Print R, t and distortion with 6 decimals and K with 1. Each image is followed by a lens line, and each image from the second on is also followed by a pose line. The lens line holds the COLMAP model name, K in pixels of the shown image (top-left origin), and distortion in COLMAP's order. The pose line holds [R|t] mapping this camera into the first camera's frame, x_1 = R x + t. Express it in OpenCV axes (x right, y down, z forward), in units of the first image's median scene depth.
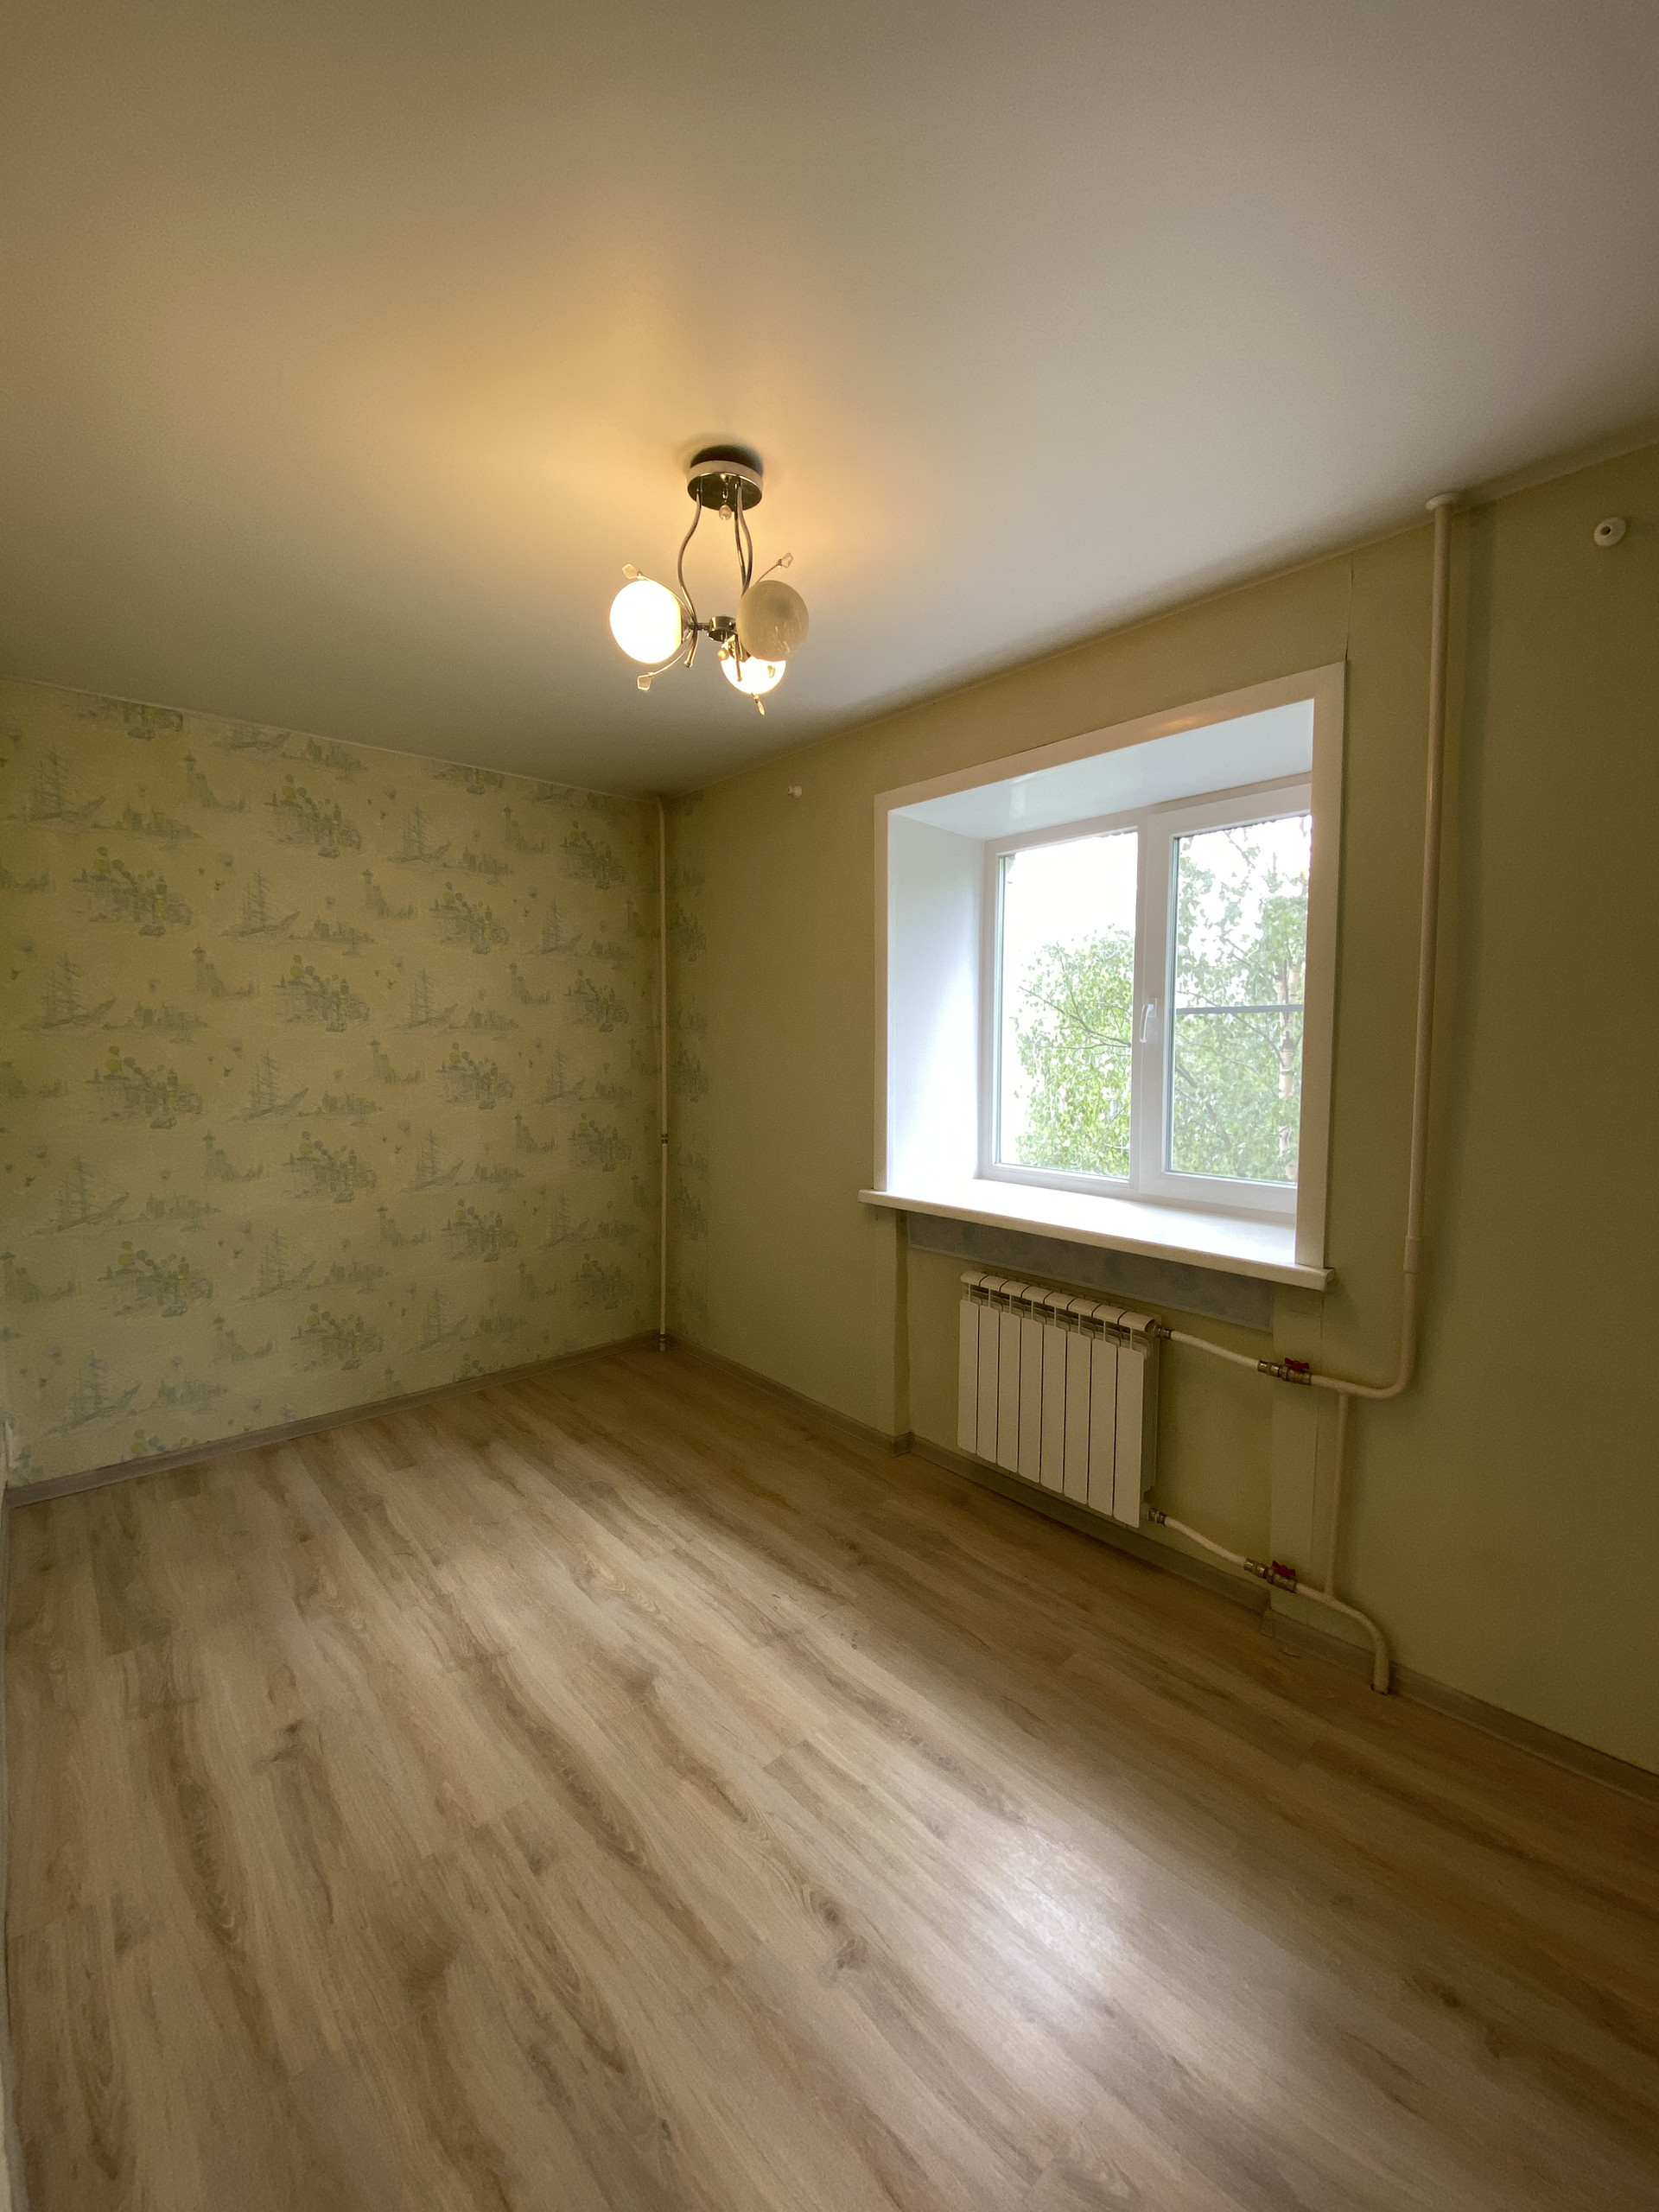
lens RADIAL K [[885.2, 0, 829.5], [0, 885.2, 1106.0], [0, 0, 1]] dist [0.020335, -0.021385]
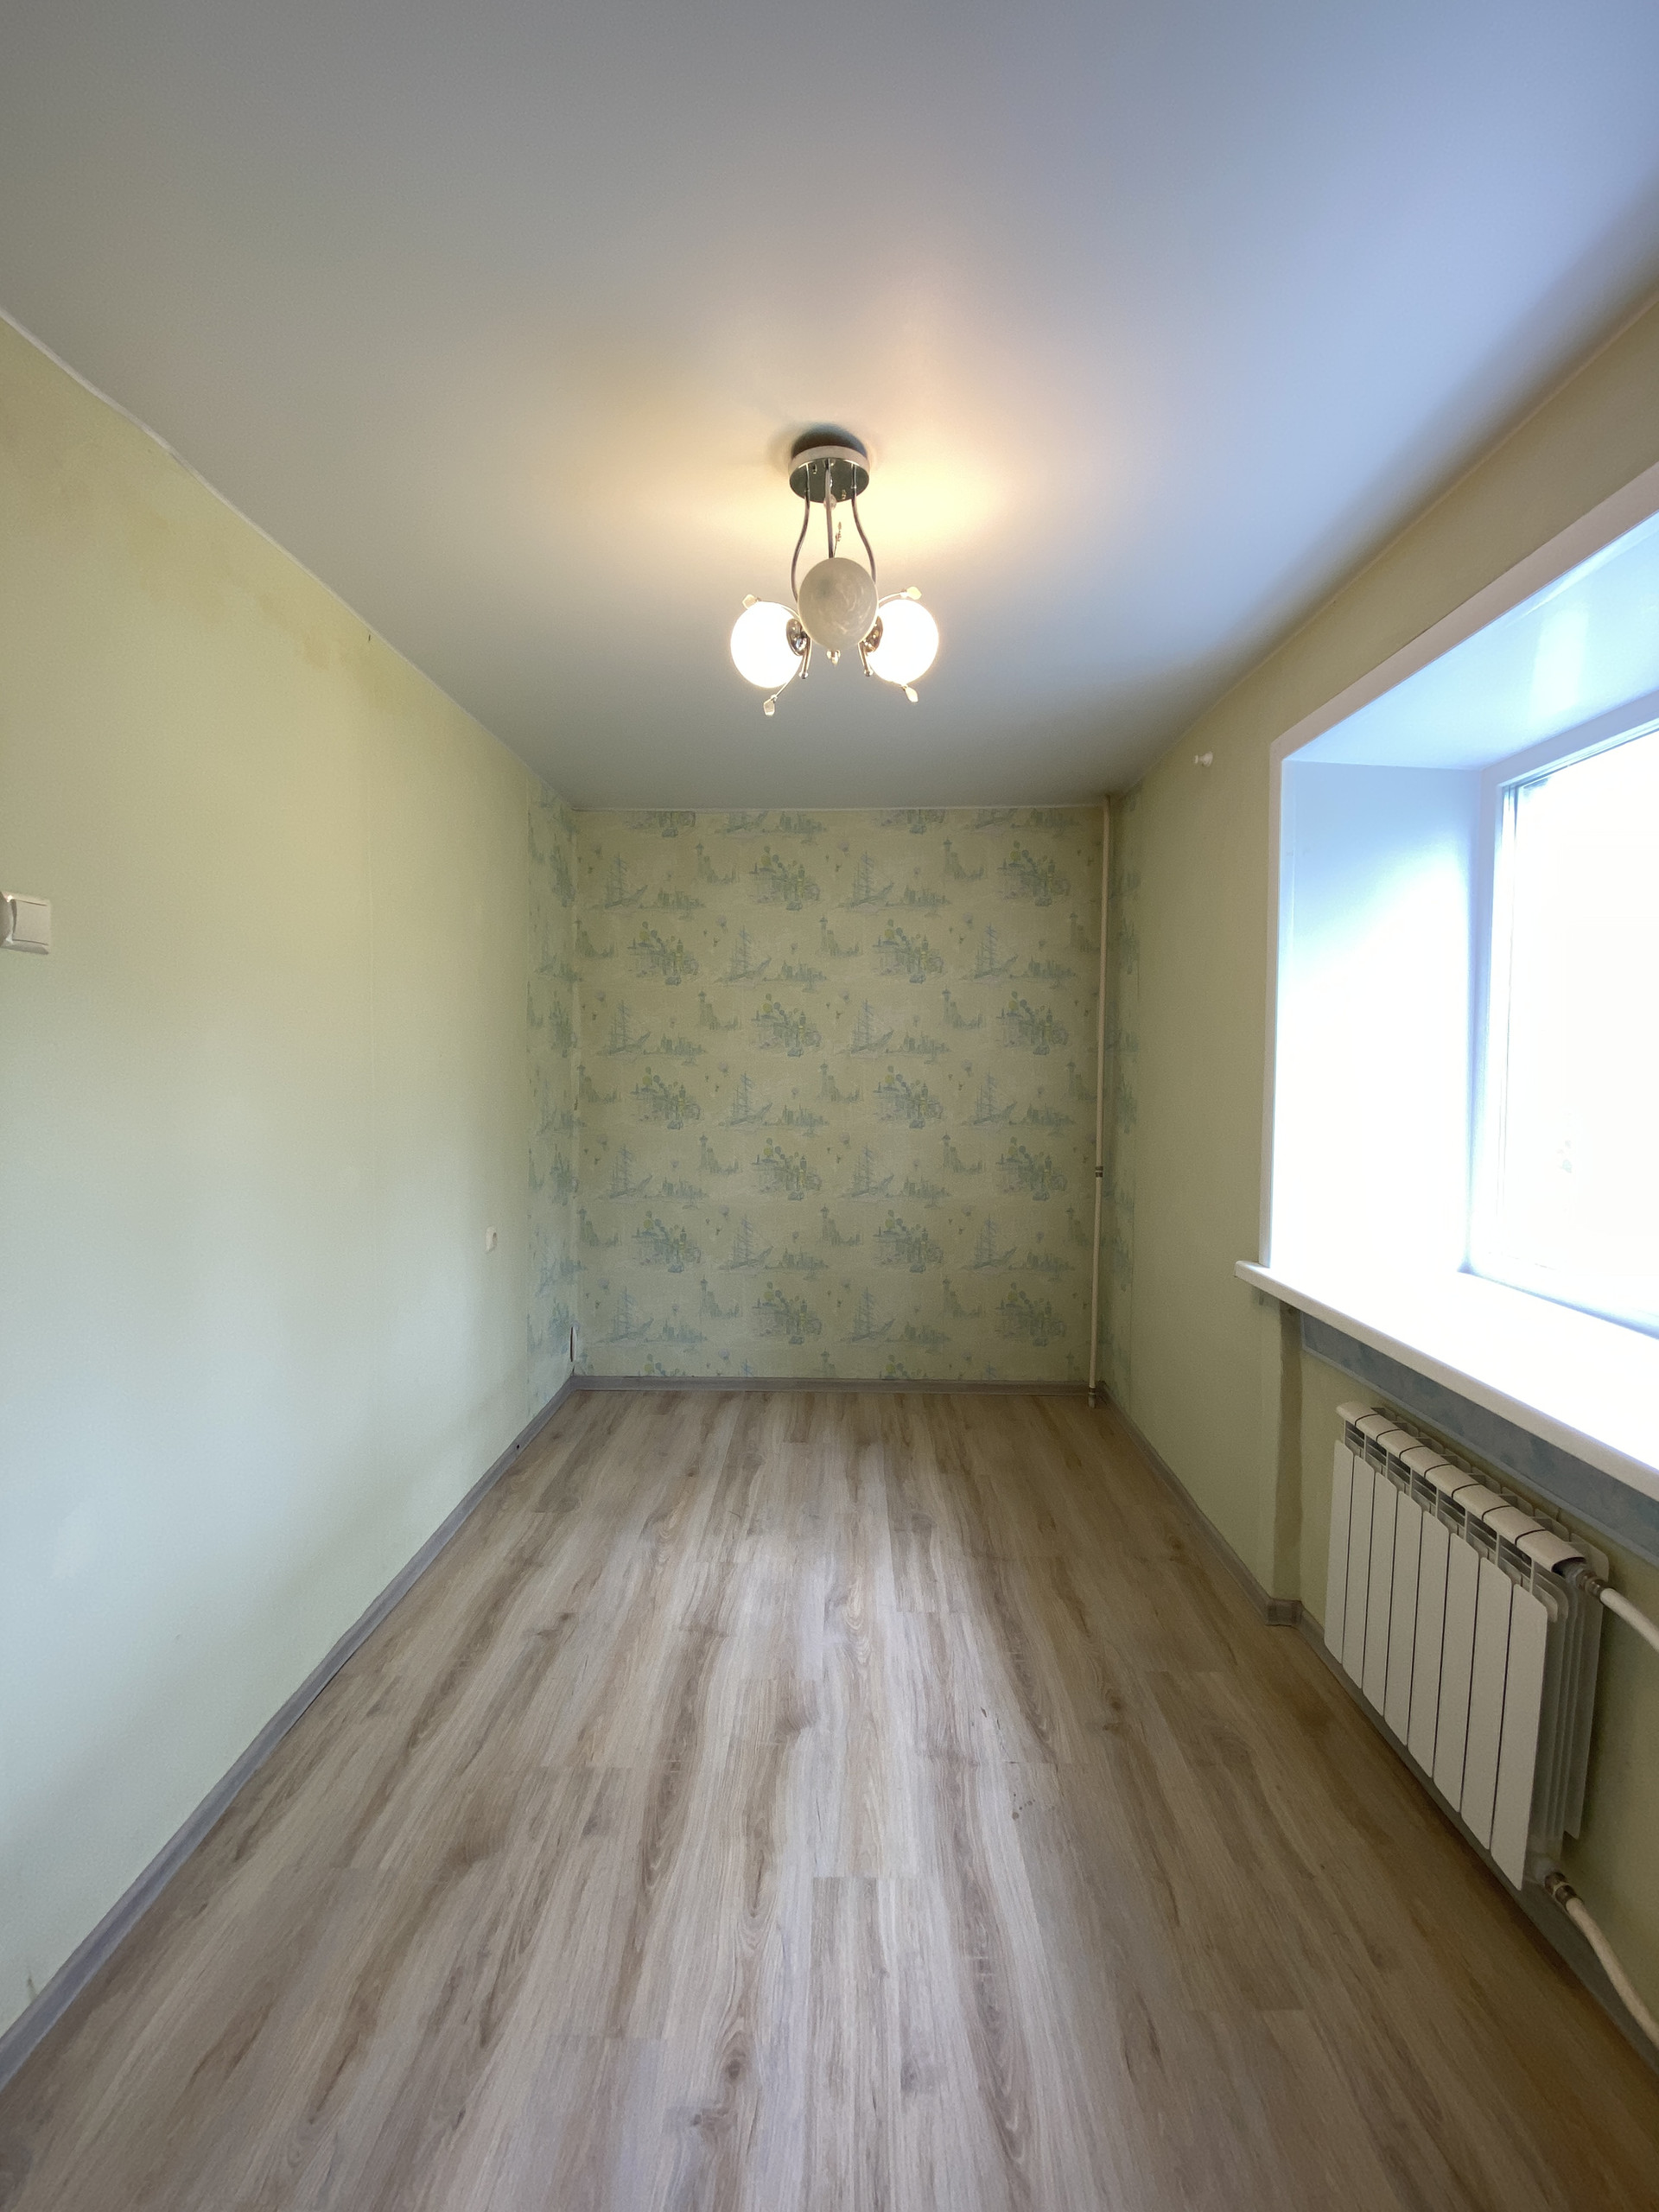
lens RADIAL K [[885.3, 0, 836.6], [0, 885.3, 1095.6], [0, 0, 1]] dist [0.019339, -0.021323]
pose [[0.734295, 0.029694, -0.678181, 0.371524], [-0.052707, 0.998521, -0.013347, -0.022983], [0.676781, 0.045546, 0.734774, 0.227843]]
